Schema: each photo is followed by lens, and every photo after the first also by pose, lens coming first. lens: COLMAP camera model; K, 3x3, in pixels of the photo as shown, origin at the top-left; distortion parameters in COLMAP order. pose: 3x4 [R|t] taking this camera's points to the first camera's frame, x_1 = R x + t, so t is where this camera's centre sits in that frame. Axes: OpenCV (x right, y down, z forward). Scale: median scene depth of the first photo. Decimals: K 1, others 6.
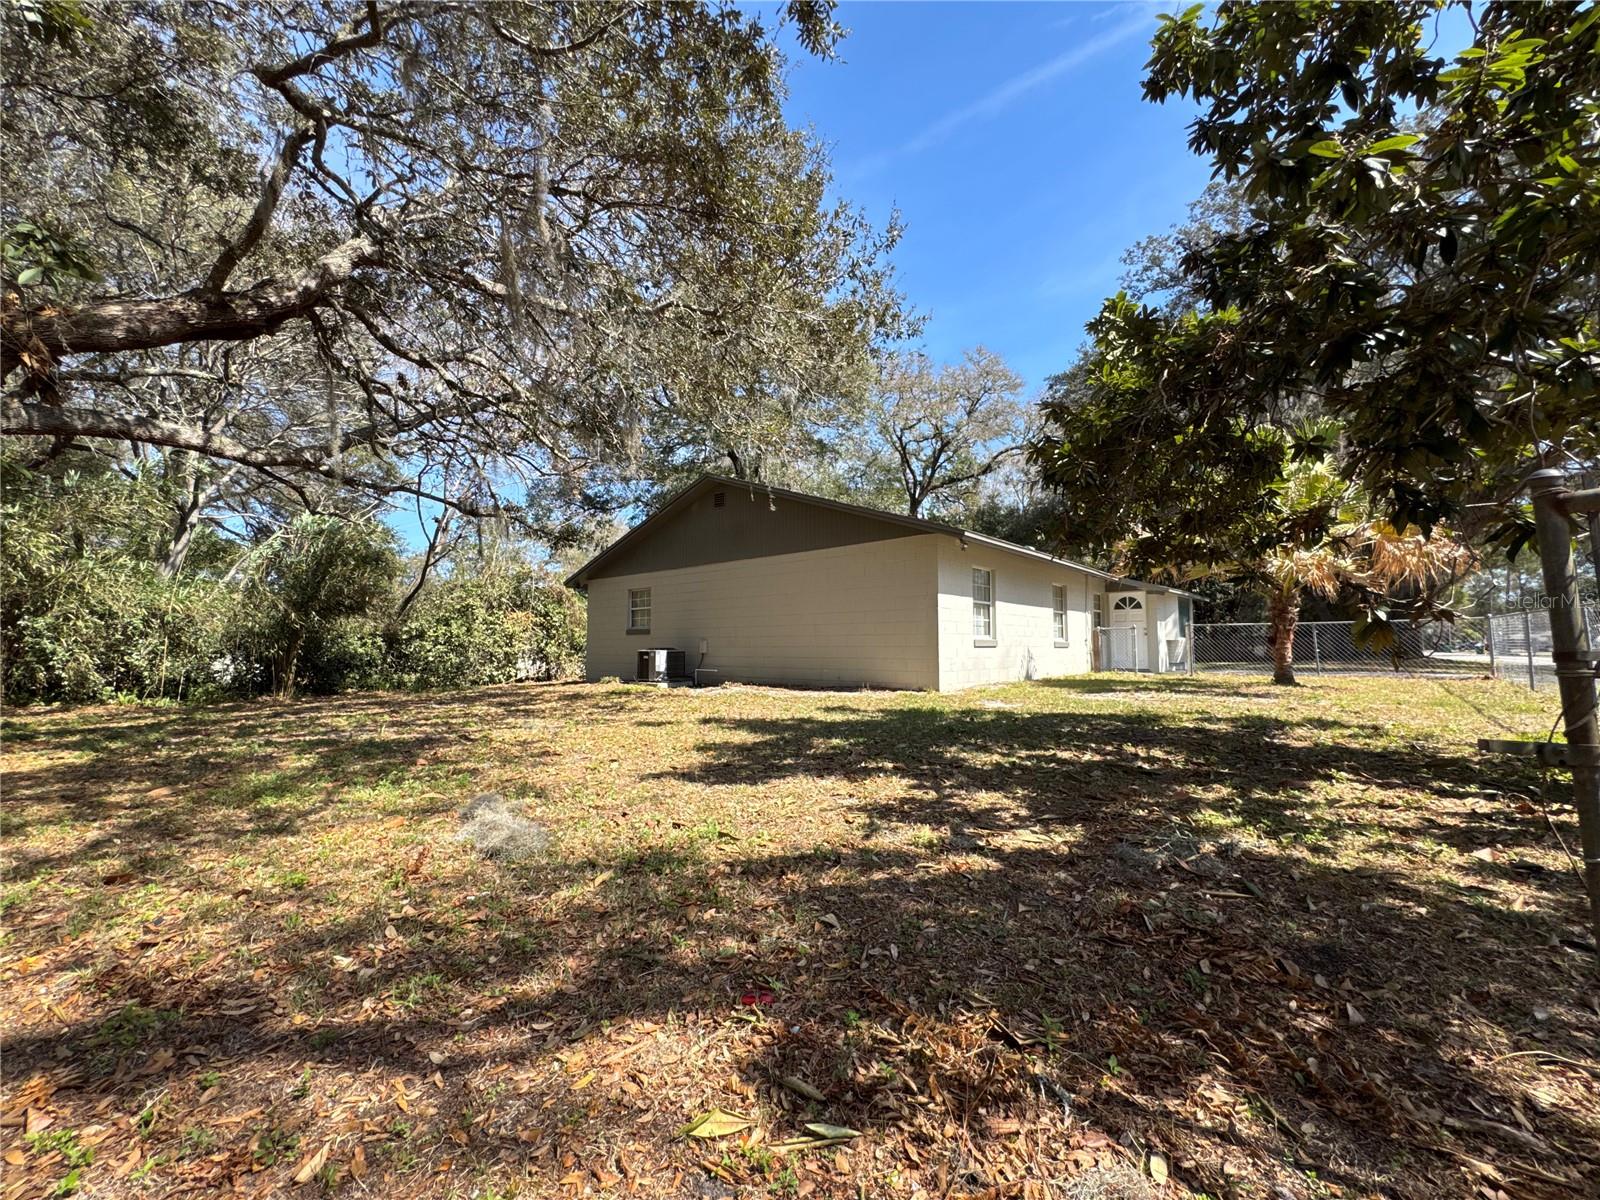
lens RADIAL K [[643.9, 0, 800.0], [0, 643.9, 600.0], [0, 0, 1]] dist [-0.003818, -0.000434]
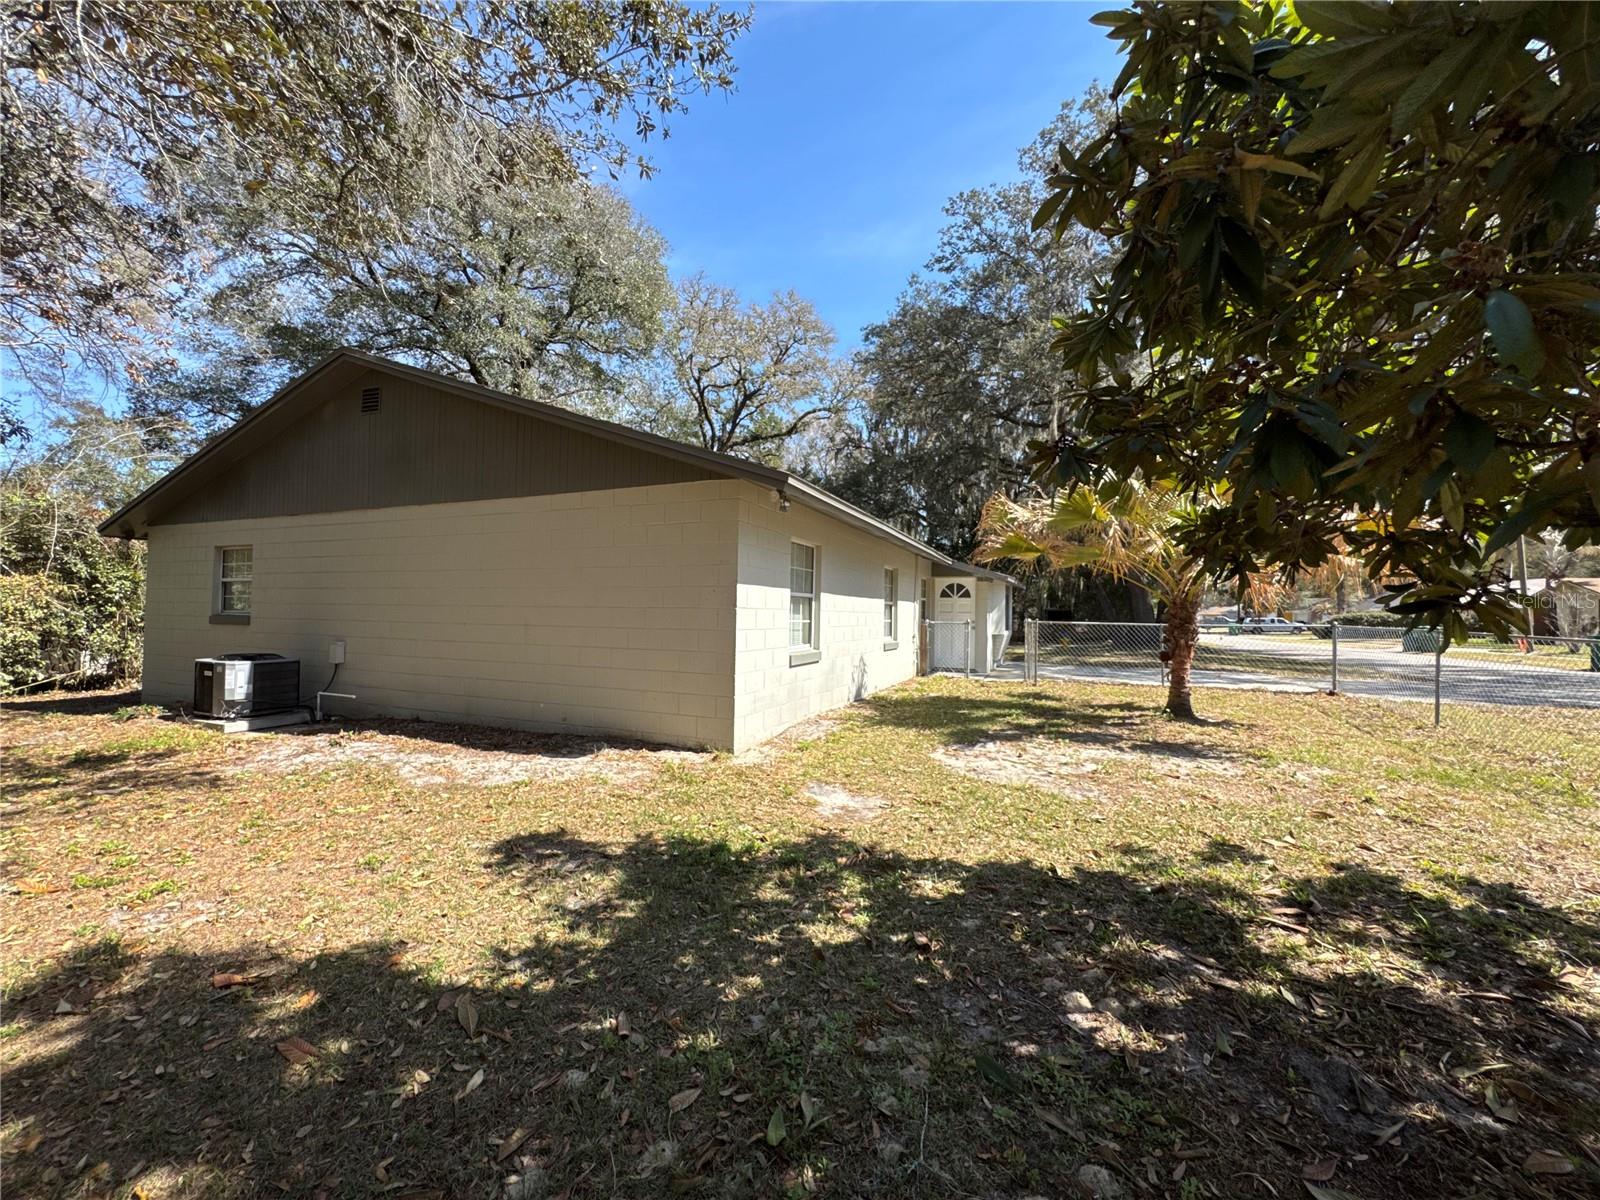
lens RADIAL K [[643.9, 0, 800.0], [0, 643.9, 600.0], [0, 0, 1]] dist [-0.003818, -0.000434]
pose [[0.950493, 0.022827, 0.309905, 0.053100], [-0.039326, 0.998116, 0.047096, -0.014591], [-0.308246, -0.056952, 0.949600, 0.256495]]
